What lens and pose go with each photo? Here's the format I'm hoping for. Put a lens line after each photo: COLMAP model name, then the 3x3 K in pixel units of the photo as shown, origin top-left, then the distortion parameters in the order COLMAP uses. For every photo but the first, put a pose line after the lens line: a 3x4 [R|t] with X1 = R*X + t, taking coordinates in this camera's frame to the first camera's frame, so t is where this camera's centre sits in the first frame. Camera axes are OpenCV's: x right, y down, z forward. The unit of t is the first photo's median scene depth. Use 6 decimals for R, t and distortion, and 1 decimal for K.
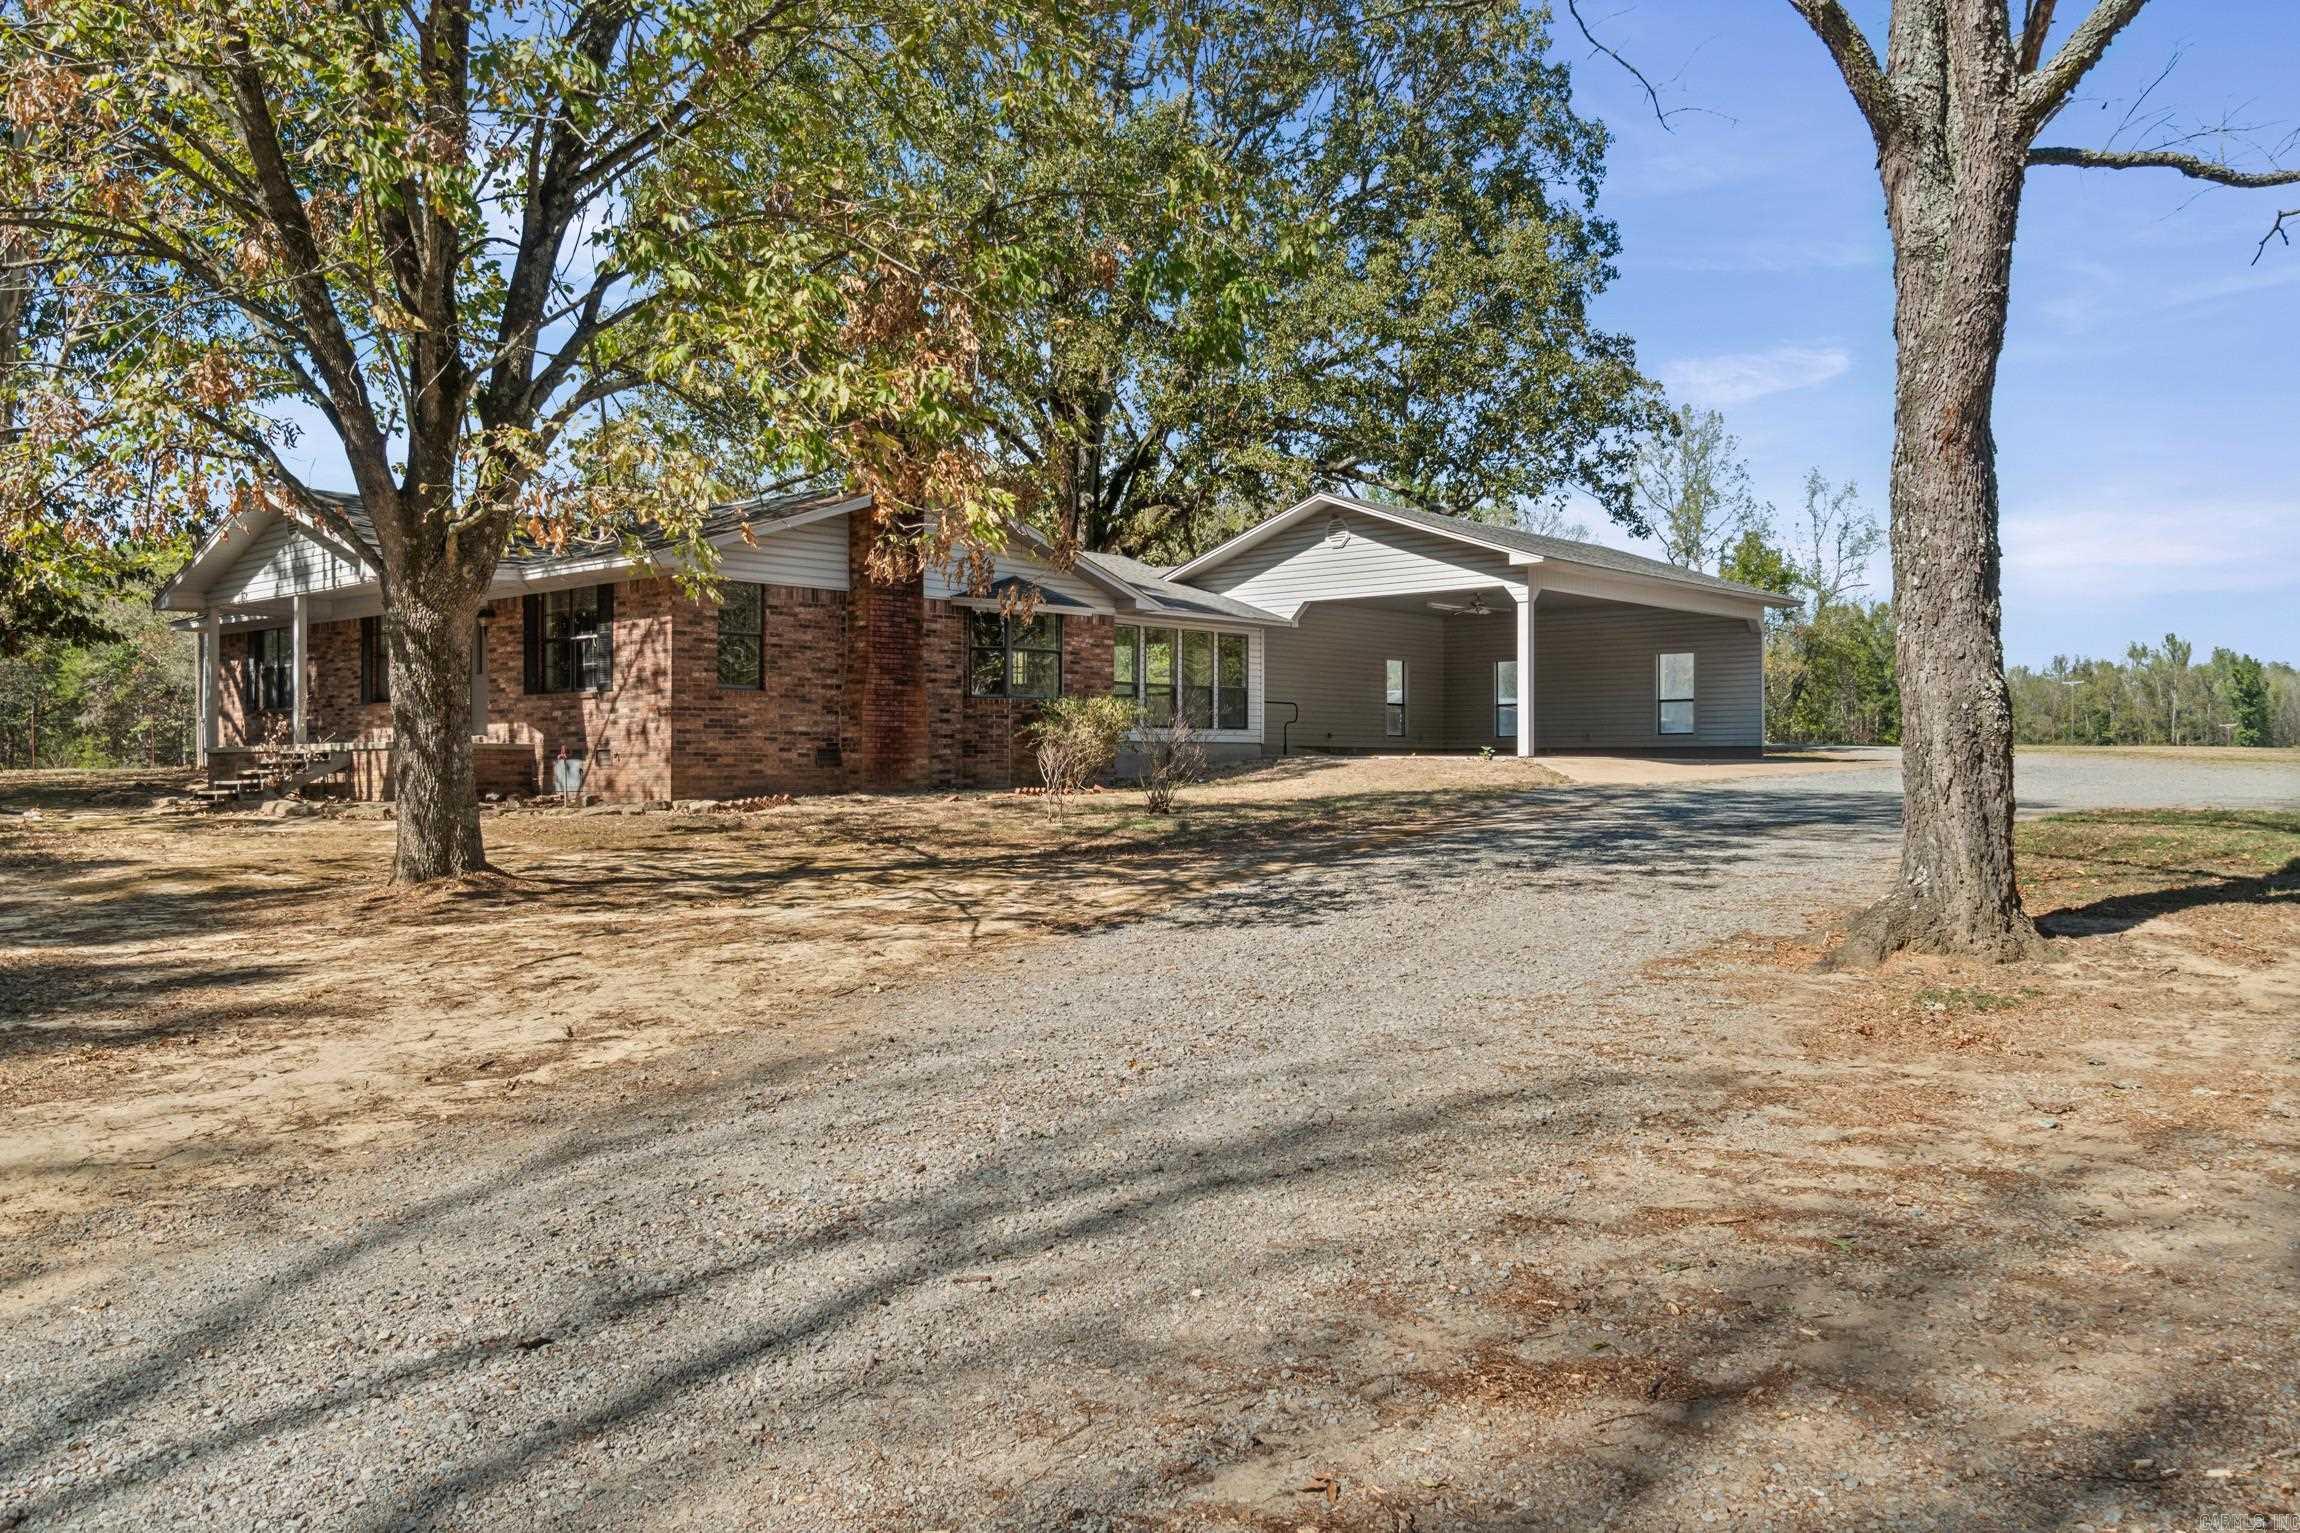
lens RADIAL K [[1870.7, 0, 1150.2], [0, 1870.7, 762.0], [0, 0, 1]] dist [-0.066238, 0.000997]
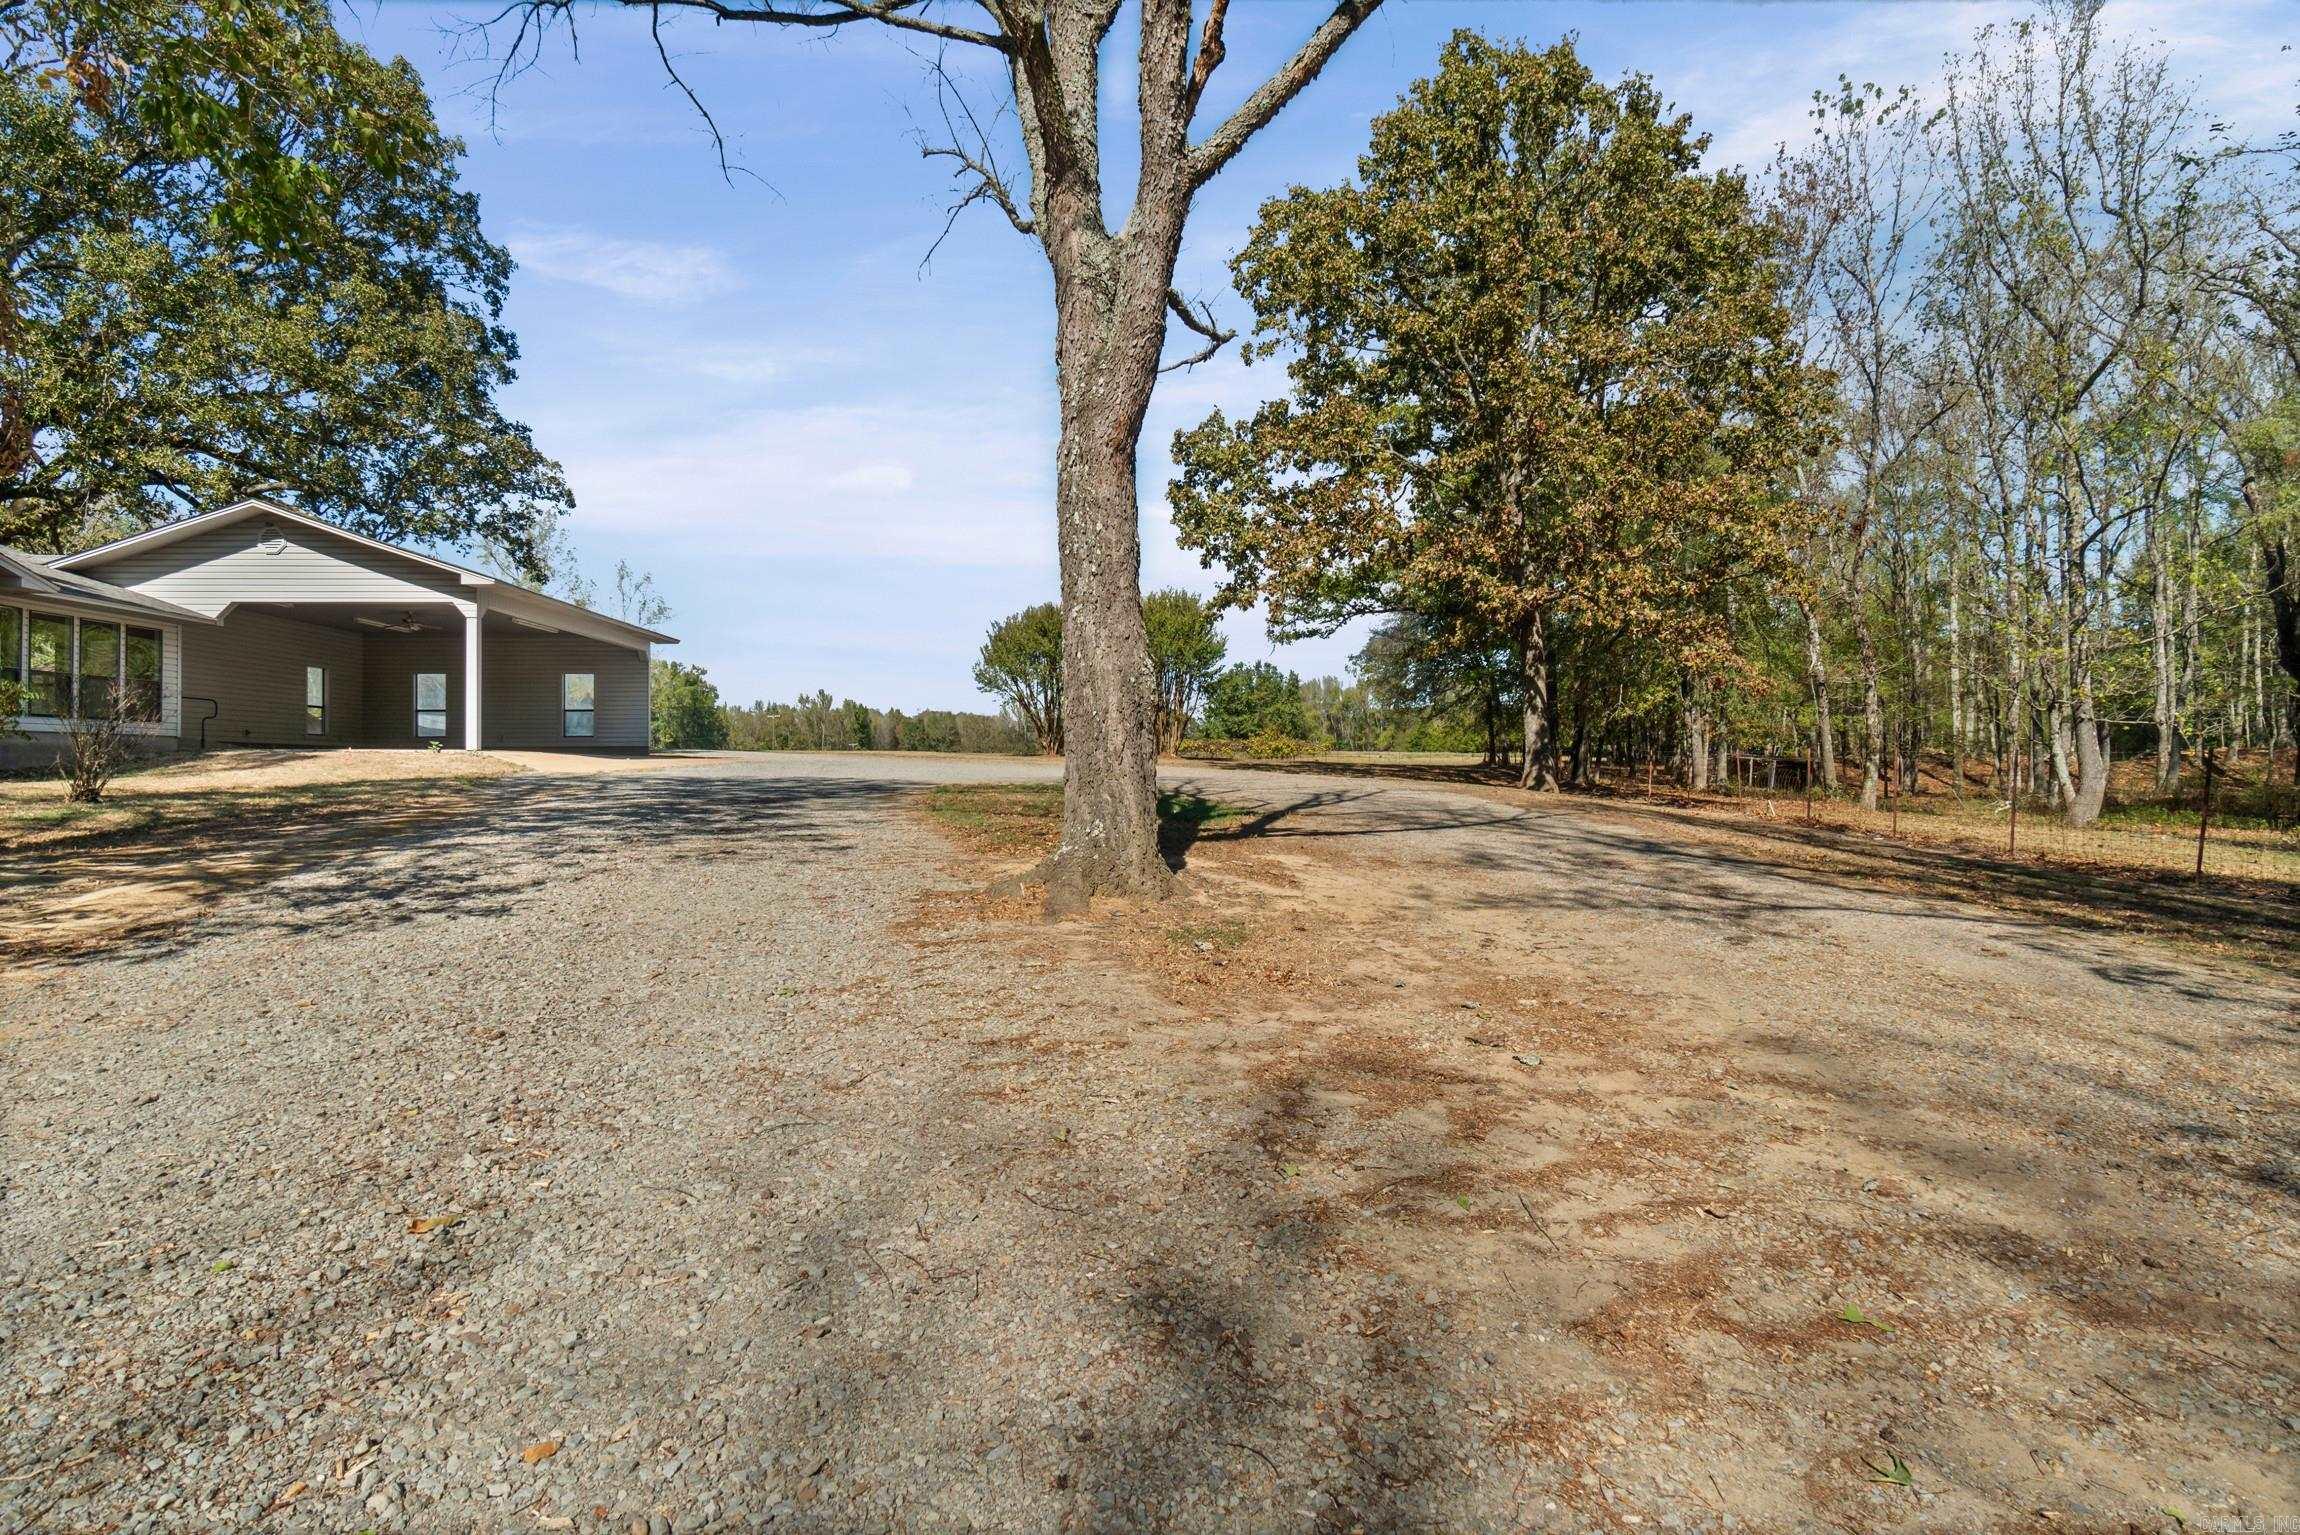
lens RADIAL K [[1182.3, 0, 1130.3], [0, 1182.3, 747.8], [0, 0, 1]] dist [-0.002991, -0.000194]
pose [[0.703553, 0.007162, 0.710607, -0.026166], [0.006141, 0.999851, -0.016158, 0.007515], [-0.710616, 0.015732, 0.703404, 0.148624]]
